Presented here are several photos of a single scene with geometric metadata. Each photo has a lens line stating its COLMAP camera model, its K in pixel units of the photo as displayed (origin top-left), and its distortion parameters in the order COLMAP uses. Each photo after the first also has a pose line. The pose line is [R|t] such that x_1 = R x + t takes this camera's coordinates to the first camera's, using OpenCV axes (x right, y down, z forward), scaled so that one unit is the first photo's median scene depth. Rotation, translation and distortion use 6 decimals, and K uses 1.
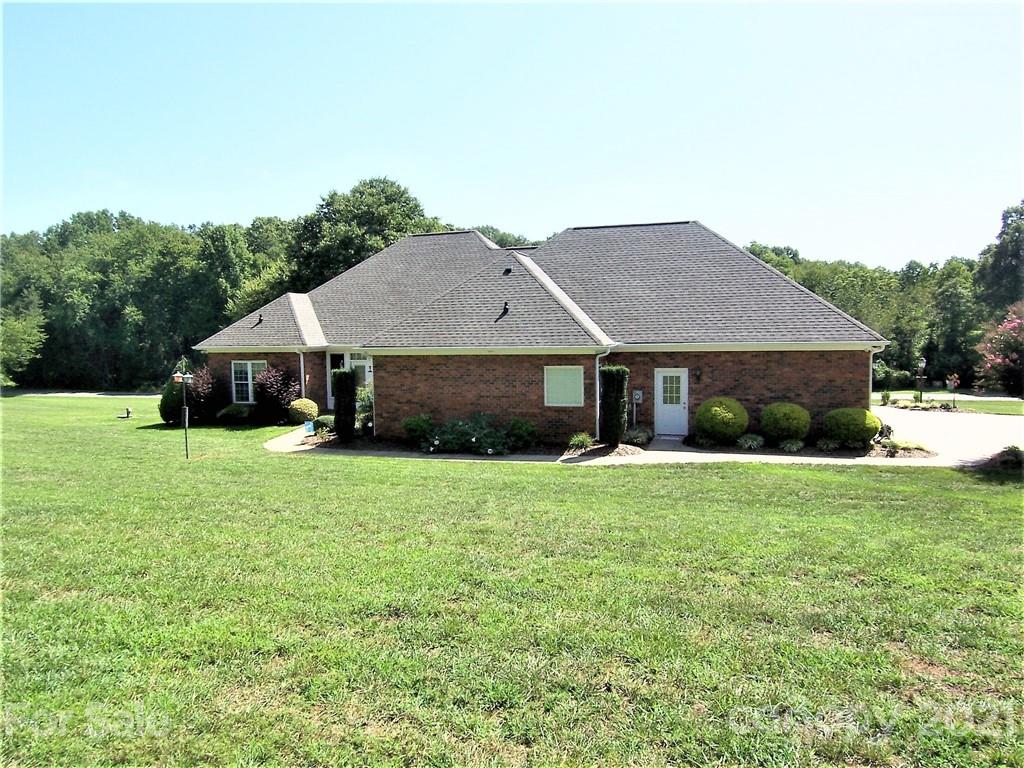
lens RADIAL K [[695.7, 0, 512.0], [0, 695.7, 384.0], [0, 0, 1]] dist [-0.020970, -0.001759]
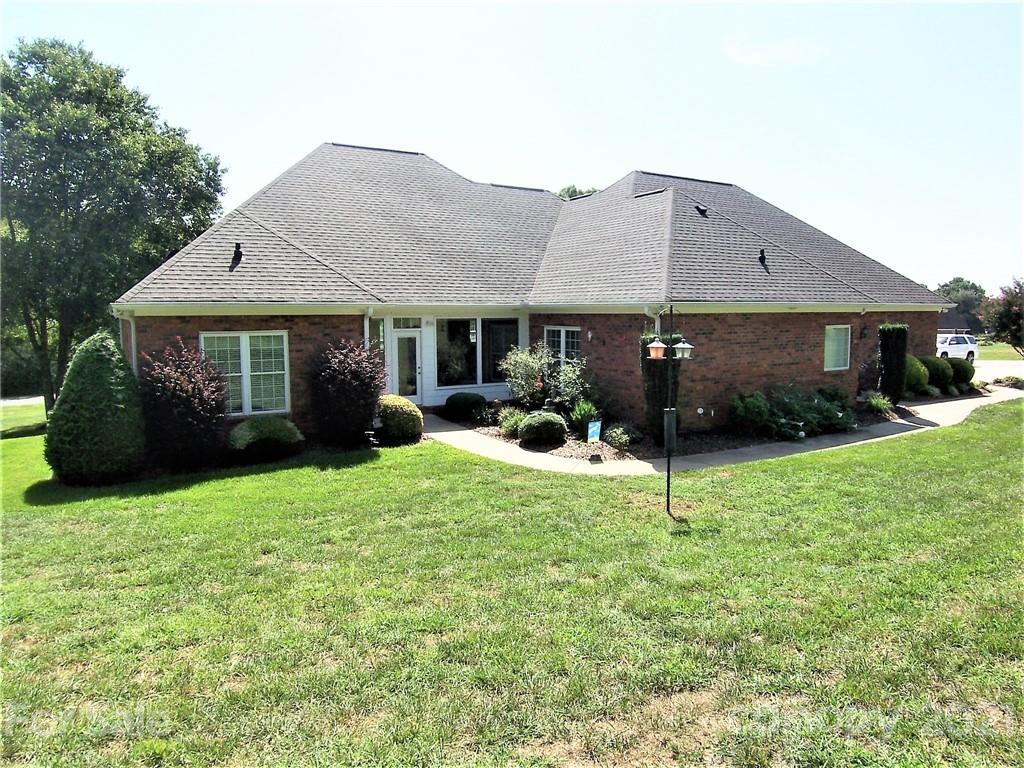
lens RADIAL K [[695.7, 0, 512.0], [0, 695.7, 384.0], [0, 0, 1]] dist [-0.020970, -0.001759]
pose [[0.656713, -0.067679, 0.751097, -0.871240], [0.050362, 0.997677, 0.045864, -0.012326], [-0.752457, 0.007707, 0.658597, 0.717833]]
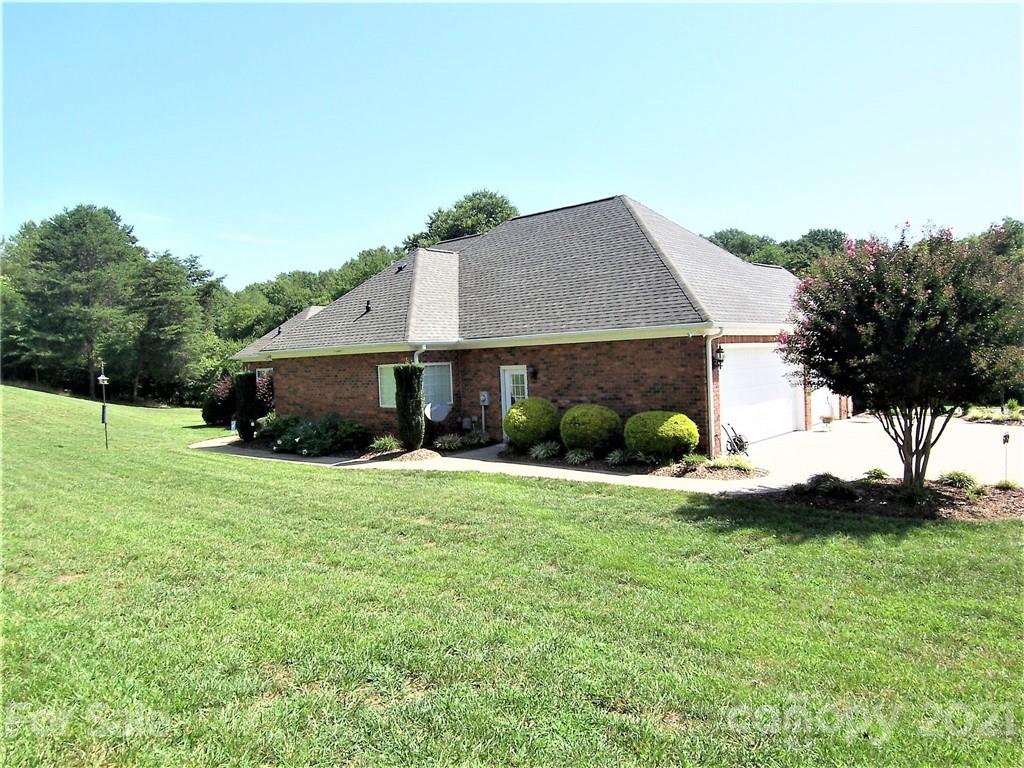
lens RADIAL K [[695.7, 0, 512.0], [0, 695.7, 384.0], [0, 0, 1]] dist [-0.020970, -0.001759]
pose [[0.914889, -0.006047, -0.403661, 0.593747], [-0.002983, 0.999759, -0.021738, 0.019875], [0.403695, 0.021092, 0.914650, 0.206496]]
